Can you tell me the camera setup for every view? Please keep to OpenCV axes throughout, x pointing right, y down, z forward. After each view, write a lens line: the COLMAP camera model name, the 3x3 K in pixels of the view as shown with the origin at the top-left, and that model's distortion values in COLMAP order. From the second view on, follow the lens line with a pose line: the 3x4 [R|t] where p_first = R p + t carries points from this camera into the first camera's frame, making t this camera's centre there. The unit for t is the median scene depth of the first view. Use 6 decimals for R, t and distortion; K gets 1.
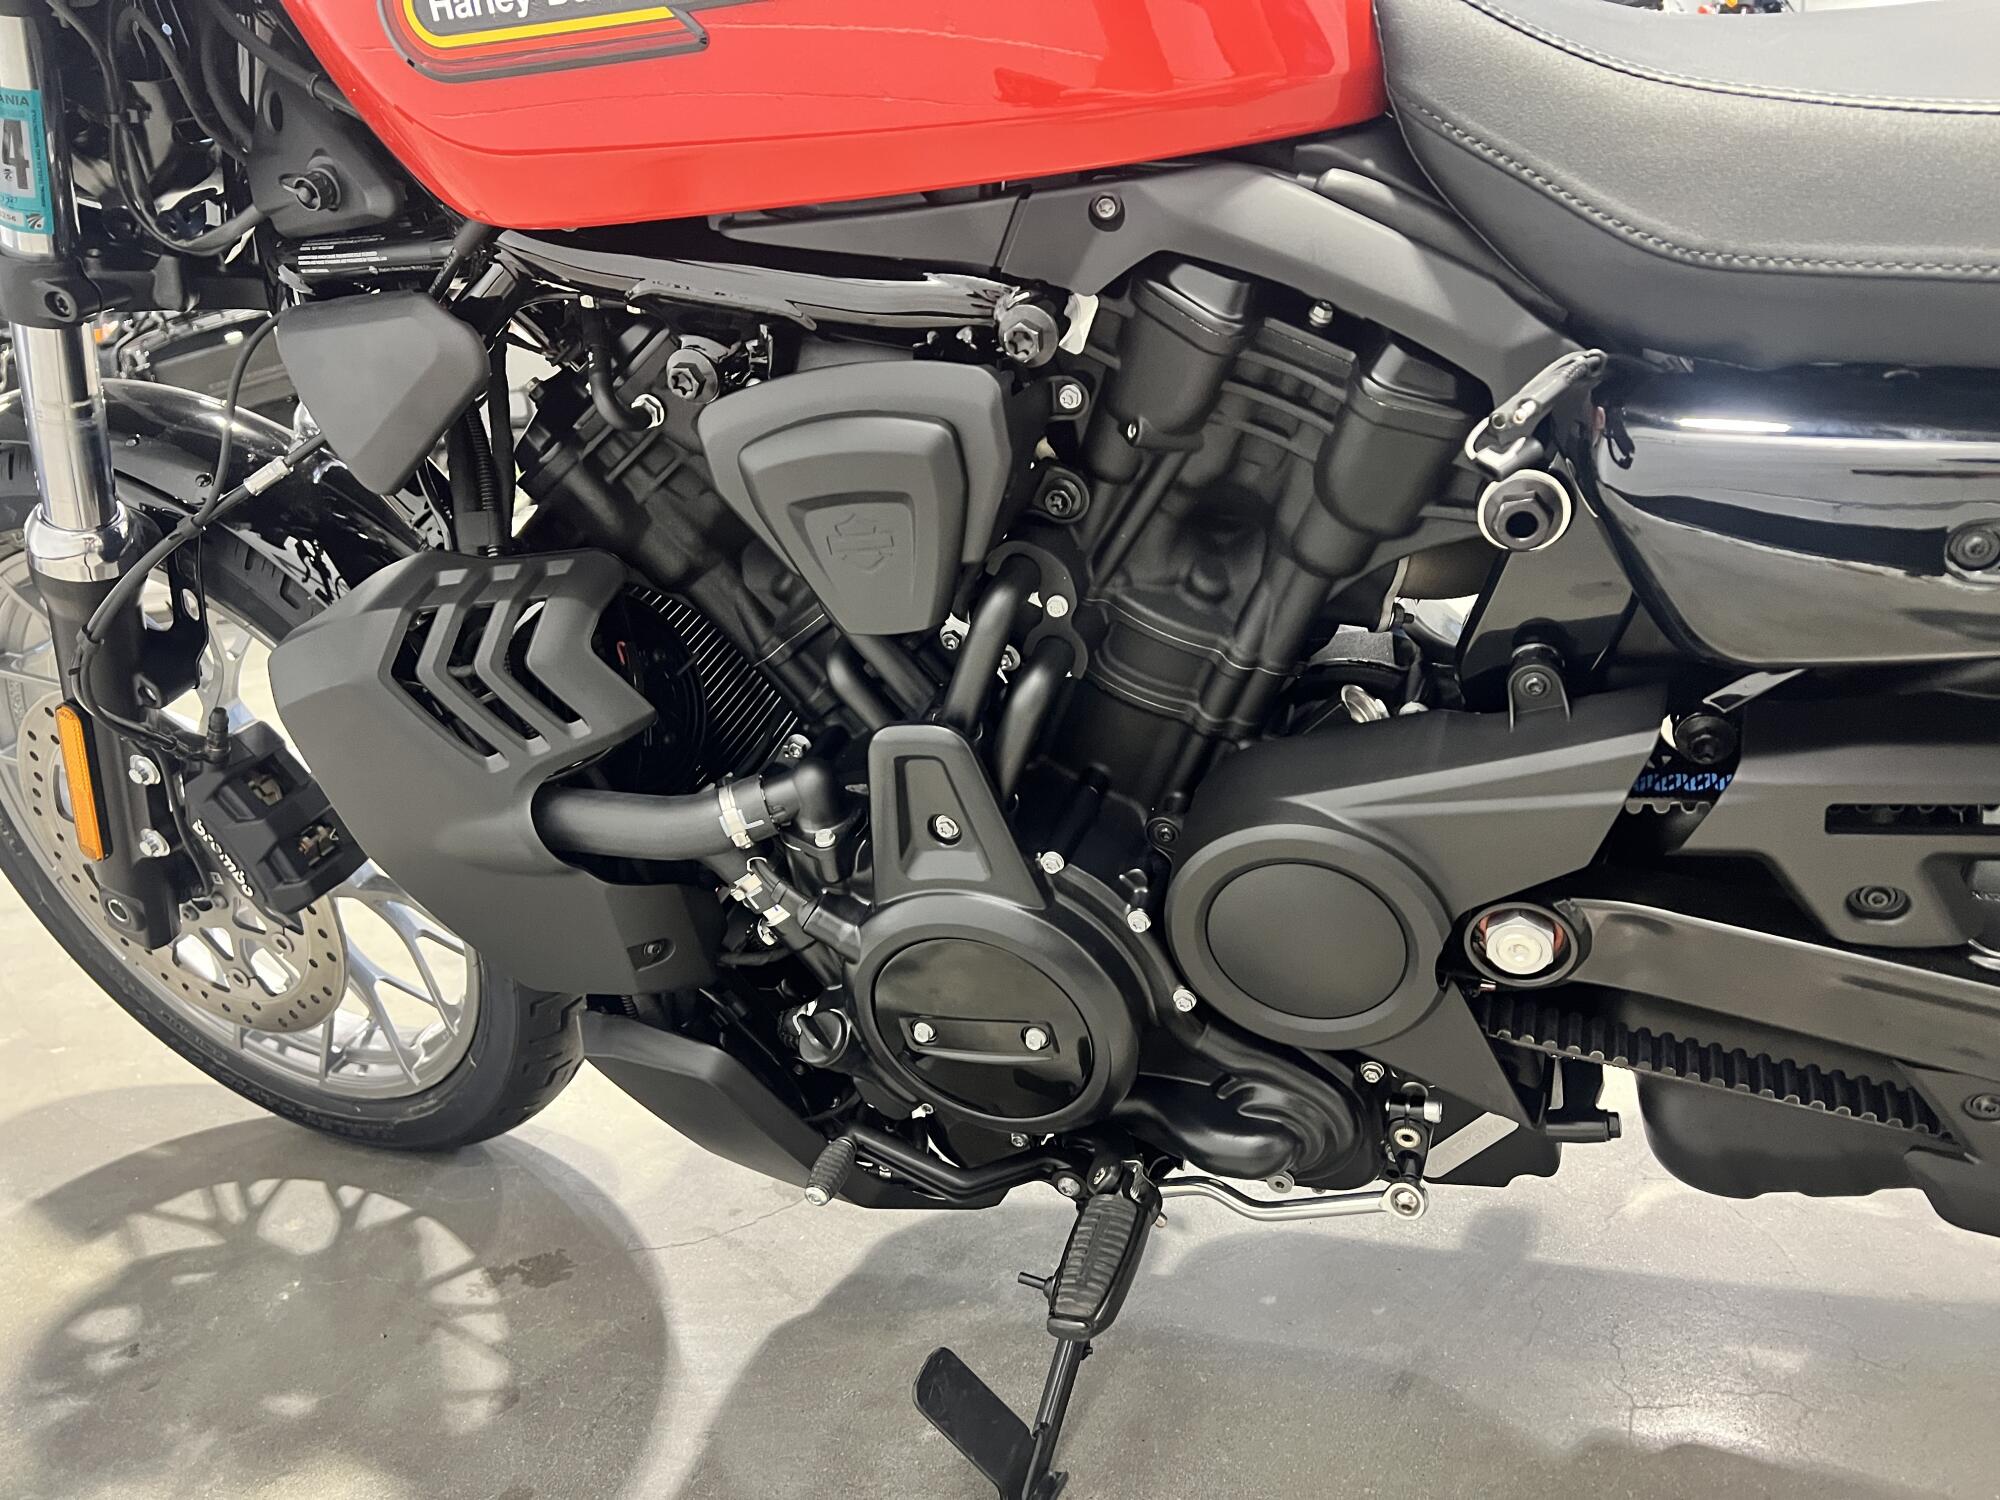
lens RADIAL K [[1567.9, 0, 1000.0], [0, 1567.9, 750.0], [0, 0, 1]] dist [0.050609, -0.067610]
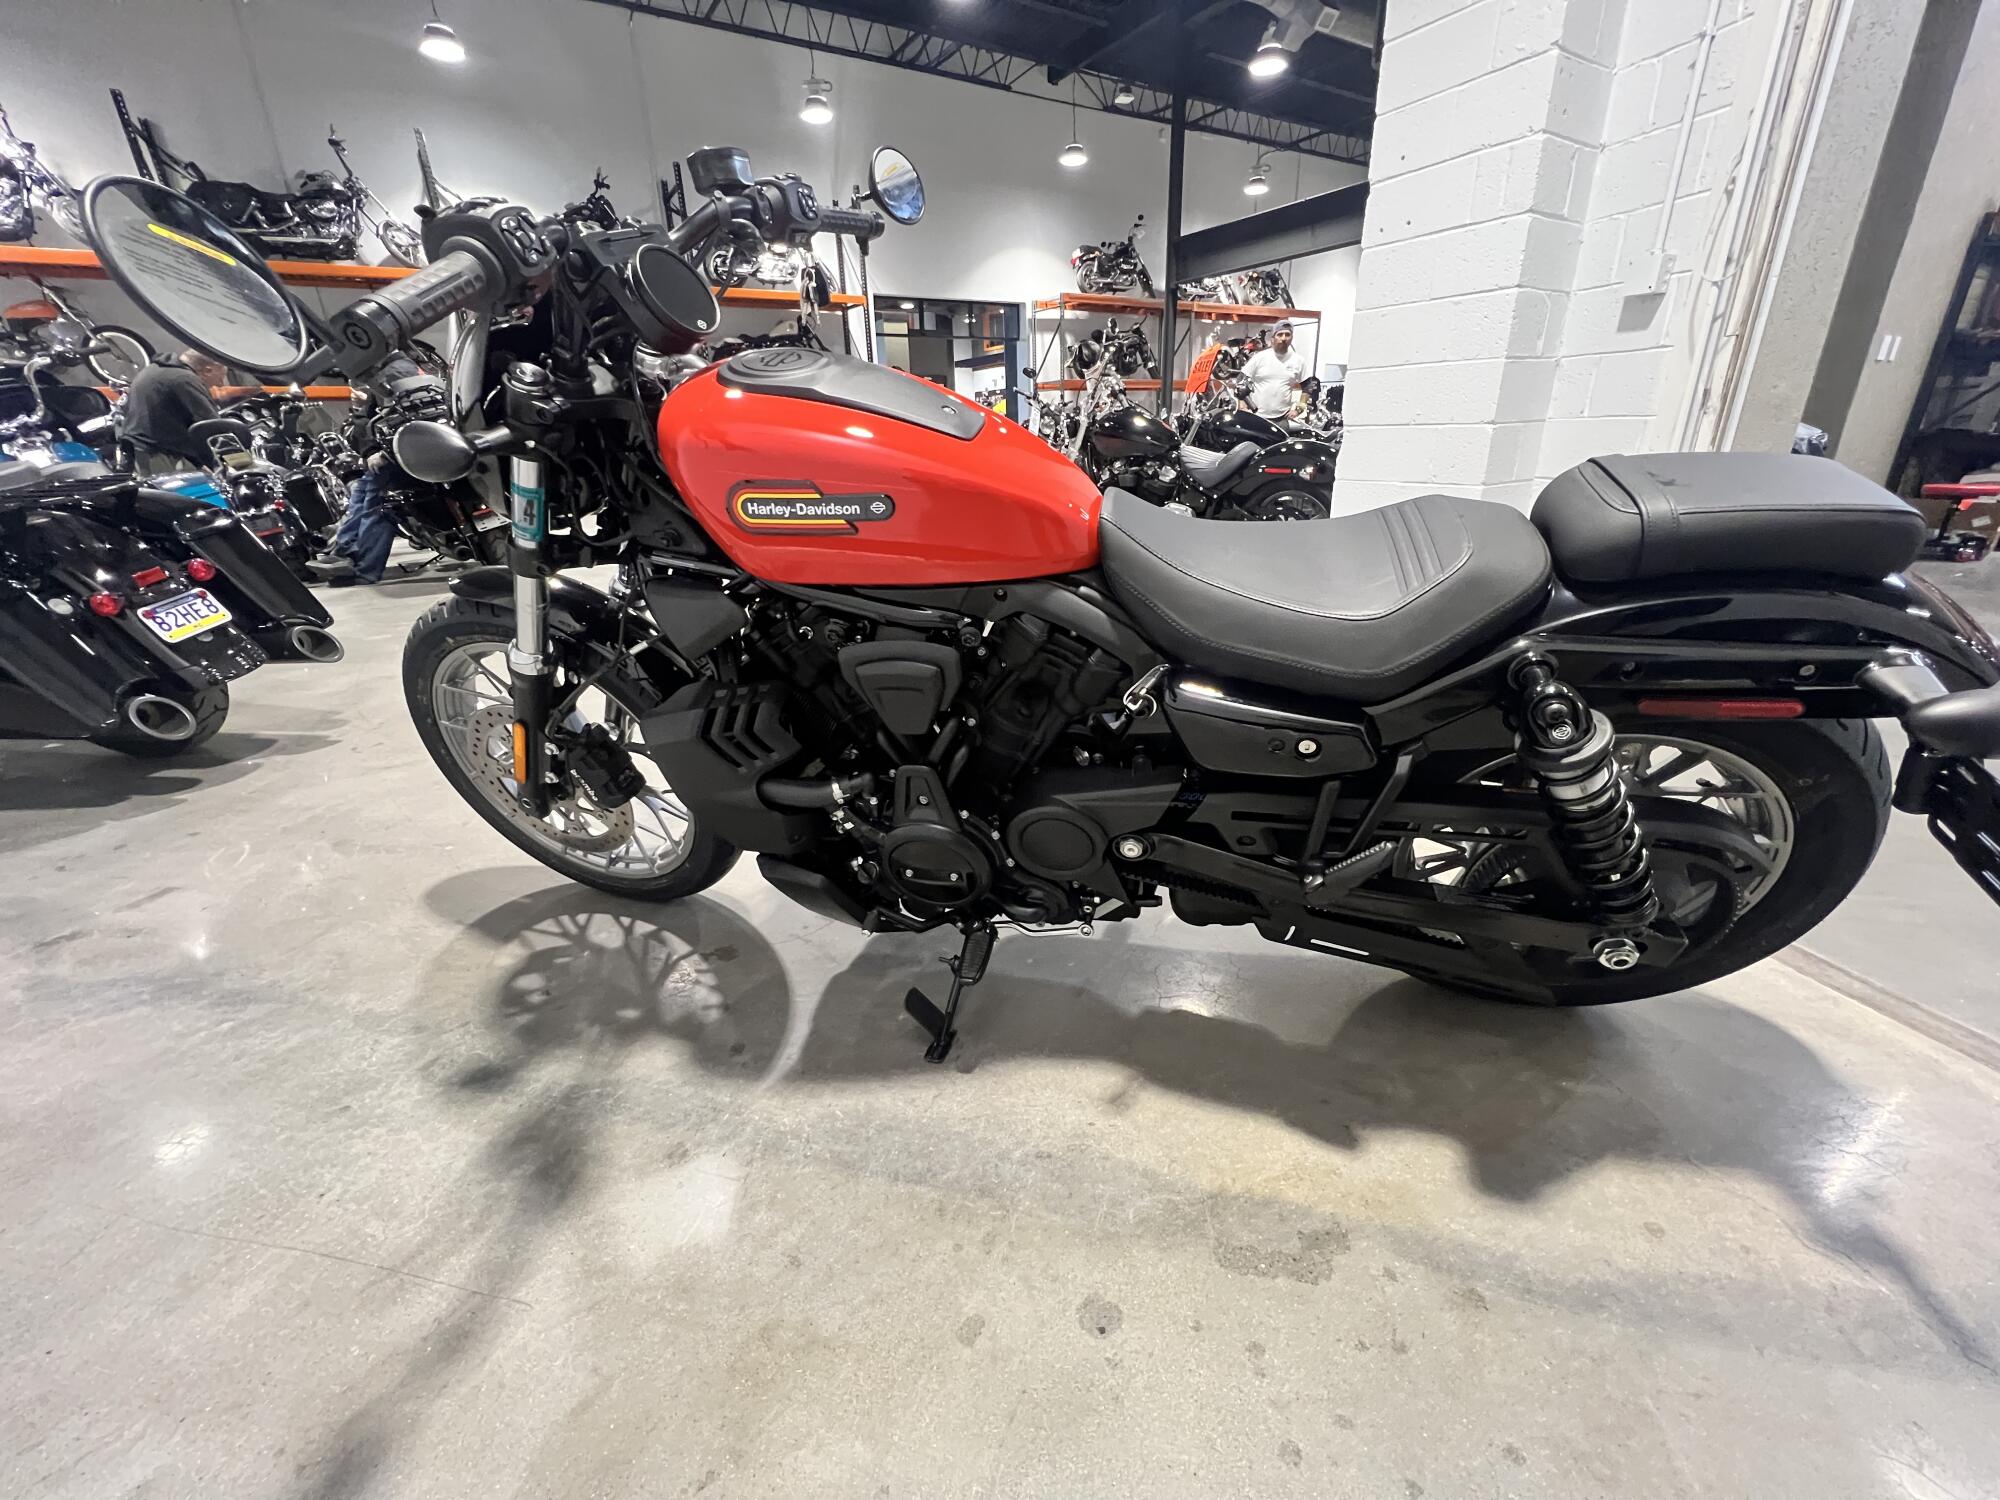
lens RADIAL K [[816.1, 0, 1000.0], [0, 816.1, 750.0], [0, 0, 1]] dist [-0.000484, -0.000035]
pose [[0.986684, 0.013413, 0.162097, -0.122156], [-0.032412, 0.992821, 0.115139, -0.181775], [-0.159389, -0.118859, 0.980035, -0.322601]]
